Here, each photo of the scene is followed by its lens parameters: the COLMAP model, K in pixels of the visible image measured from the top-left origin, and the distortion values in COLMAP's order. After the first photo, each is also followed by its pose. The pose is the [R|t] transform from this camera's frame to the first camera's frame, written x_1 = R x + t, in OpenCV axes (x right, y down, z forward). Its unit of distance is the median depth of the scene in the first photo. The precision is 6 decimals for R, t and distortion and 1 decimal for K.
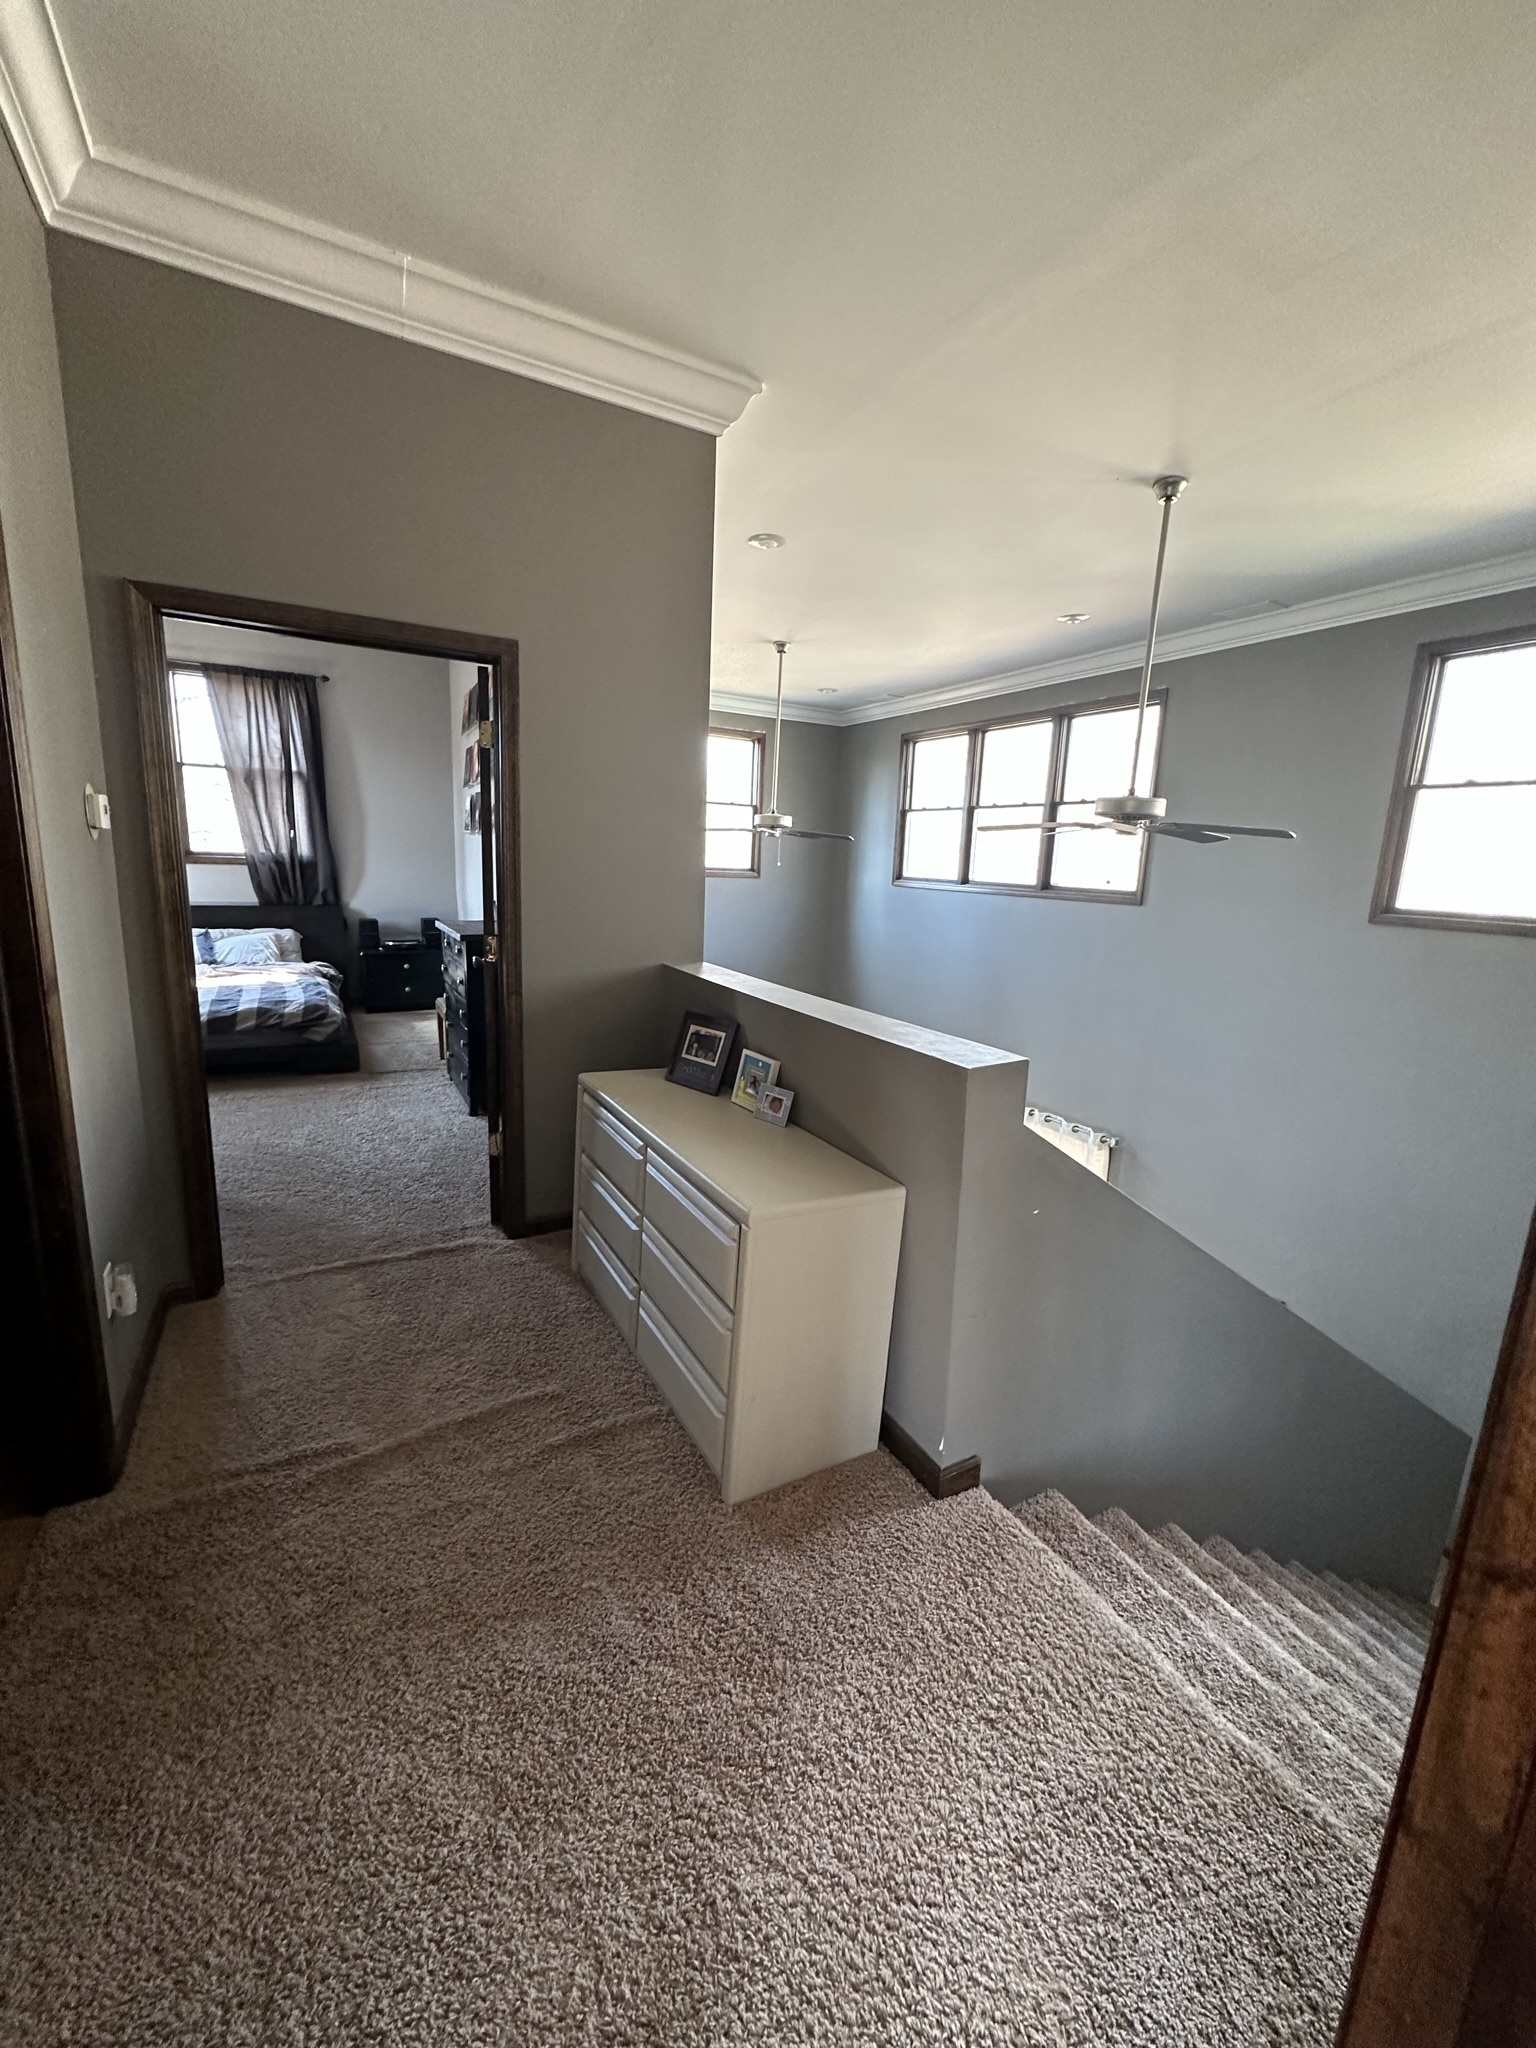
lens RADIAL K [[817.8, 0, 765.9], [0, 817.8, 1019.3], [0, 0, 1]] dist [0.000660, 0.000050]
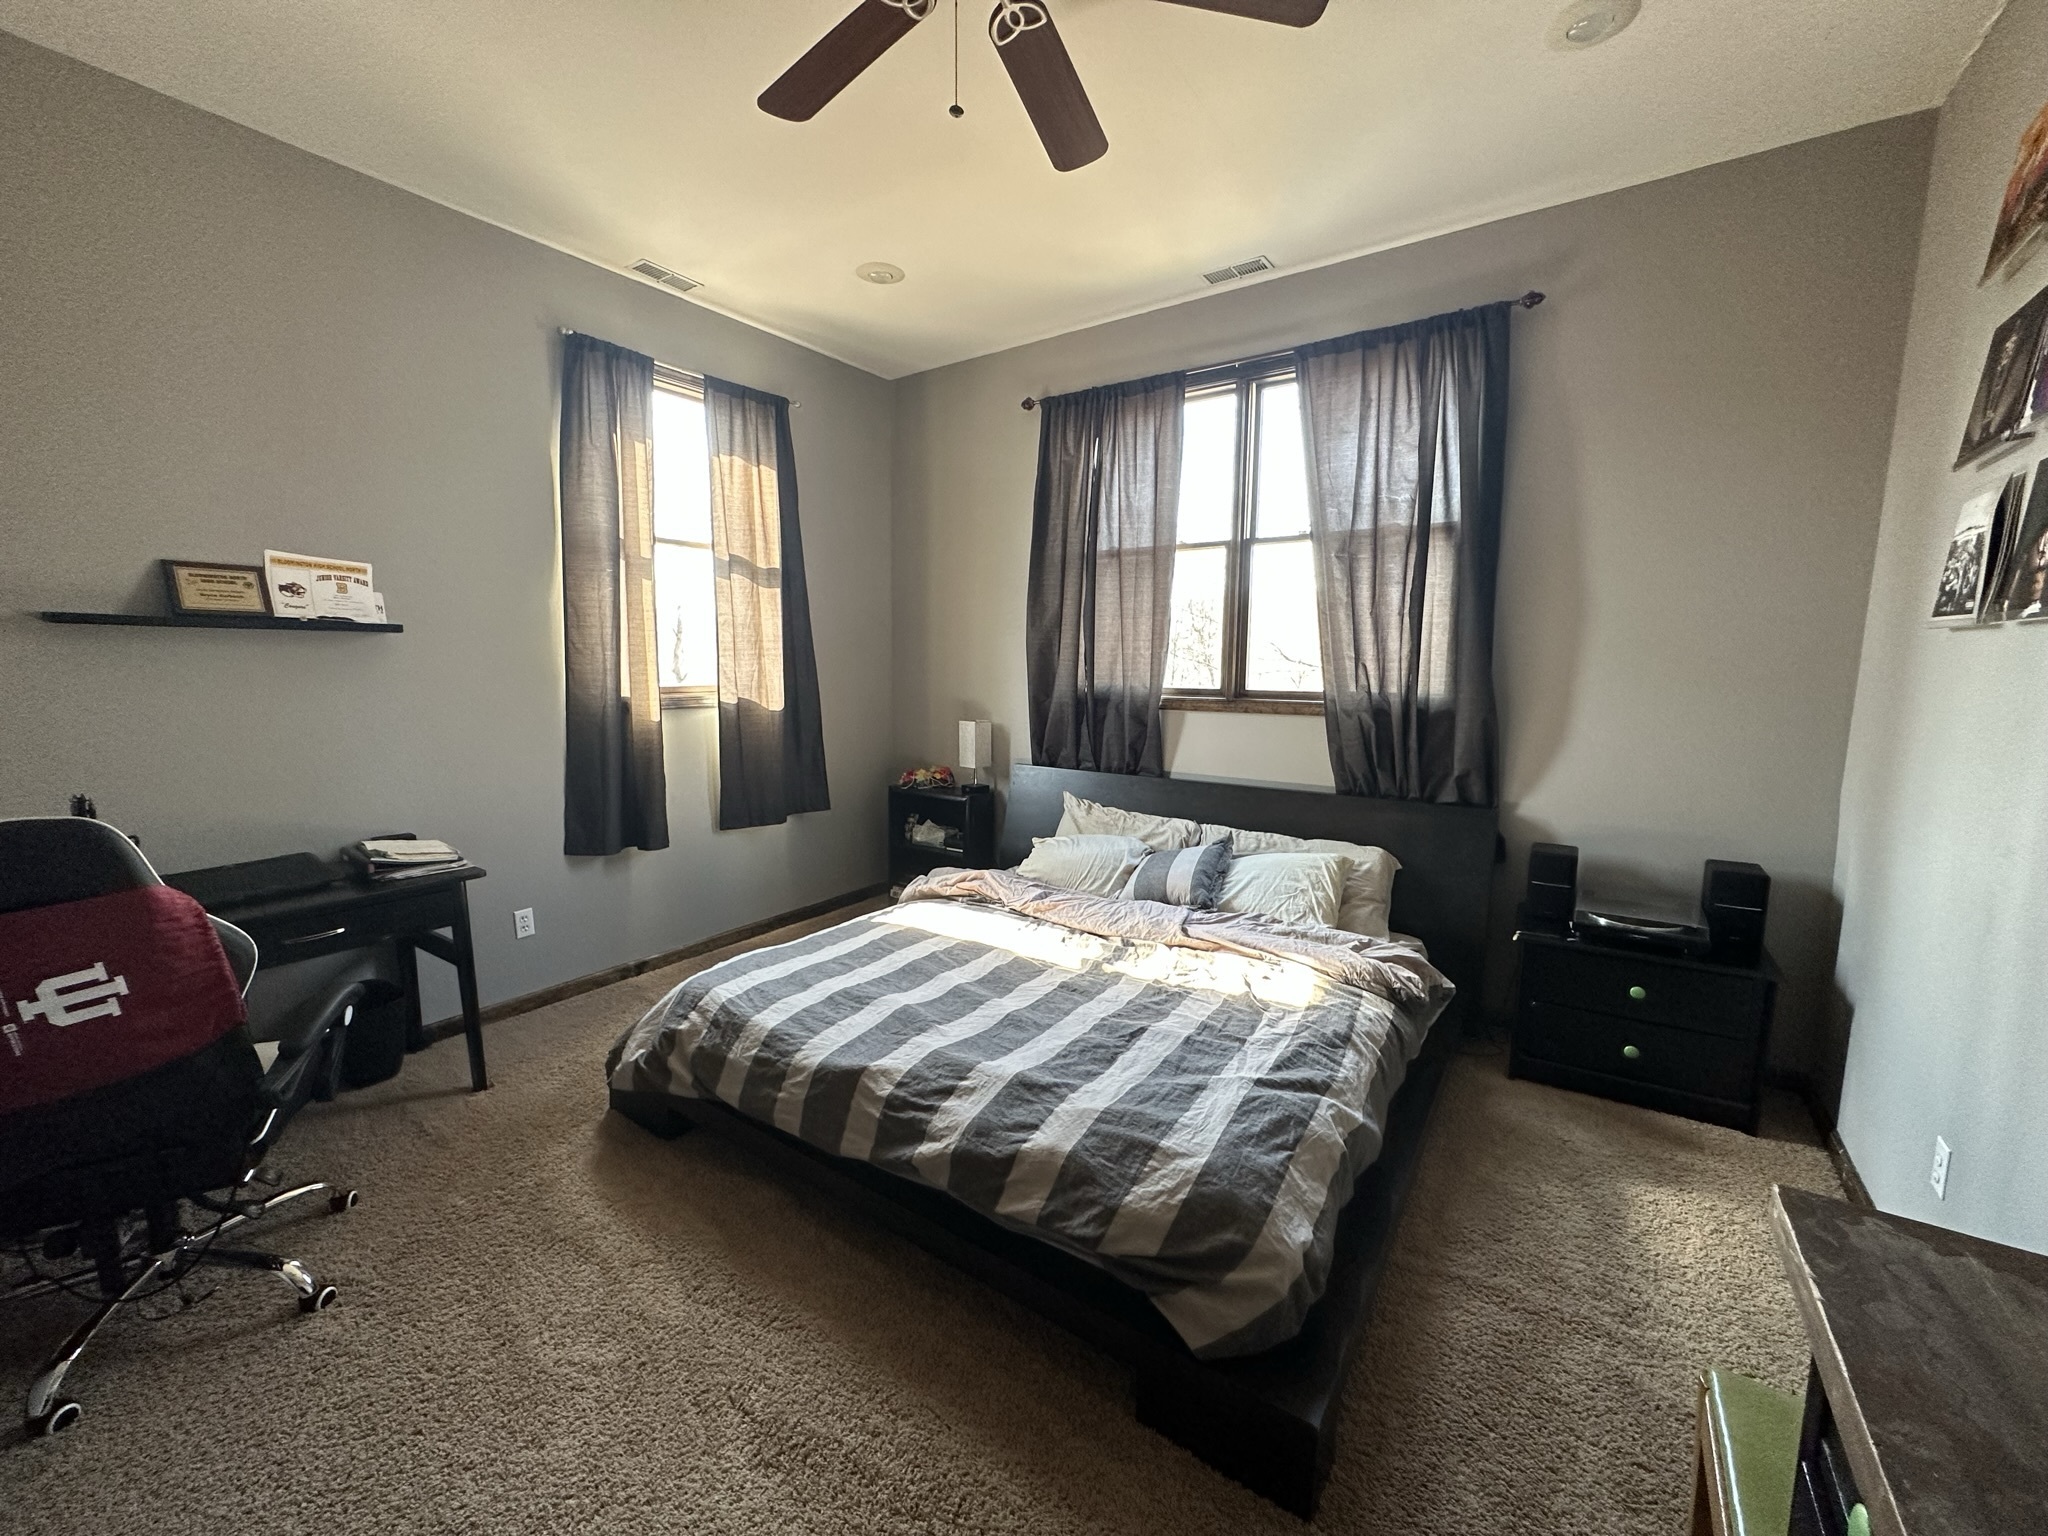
lens RADIAL K [[817.8, 0, 1019.5], [0, 817.8, 753.3], [0, 0, 1]] dist [0.000660, 0.000050]
pose [[0.439214, 0.077693, -0.895017, -0.248743], [-0.168654, 0.985671, 0.002798, -0.133091], [0.882410, 0.149719, 0.446024, 0.595665]]
